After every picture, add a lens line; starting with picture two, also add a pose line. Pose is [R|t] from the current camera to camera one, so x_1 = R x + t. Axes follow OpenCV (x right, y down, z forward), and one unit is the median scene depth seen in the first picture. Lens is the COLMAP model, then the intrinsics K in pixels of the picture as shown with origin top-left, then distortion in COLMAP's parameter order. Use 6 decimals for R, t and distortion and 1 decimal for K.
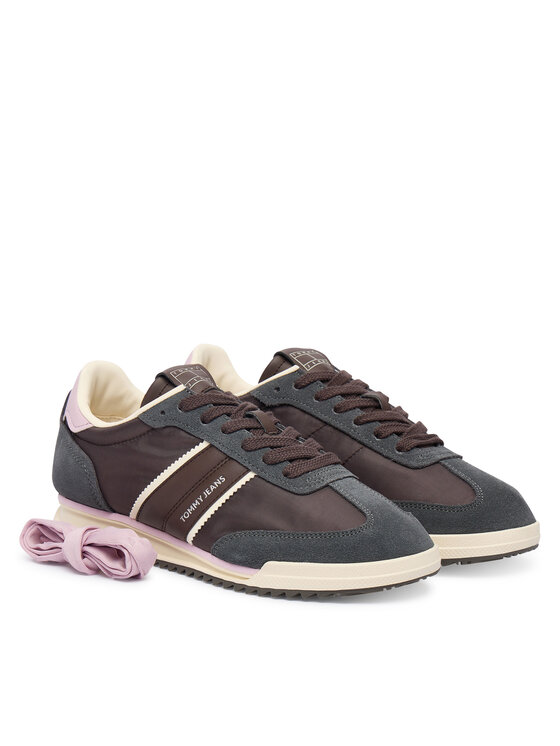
lens RADIAL K [[2195.2, 0, 280.1], [0, 2195.2, 372.7], [0, 0, 1]] dist [-0.007524, 0.000000]
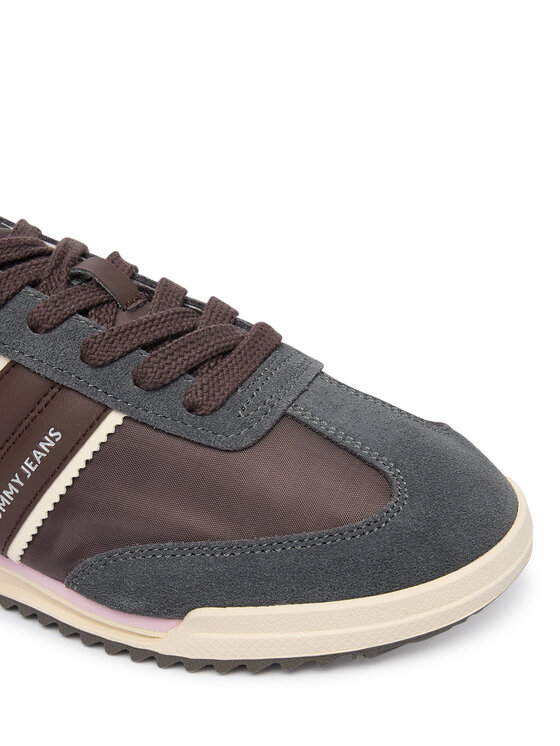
lens RADIAL K [[911.2, 0, 277.7], [0, 911.2, 373.8], [0, 0, 1]] dist [-0.088750, 0.000000]
pose [[0.956607, -0.208025, 0.204030, -0.017668], [0.124938, 0.925419, 0.357758, -0.026774], [-0.263236, -0.316743, 0.911252, 0.819014]]
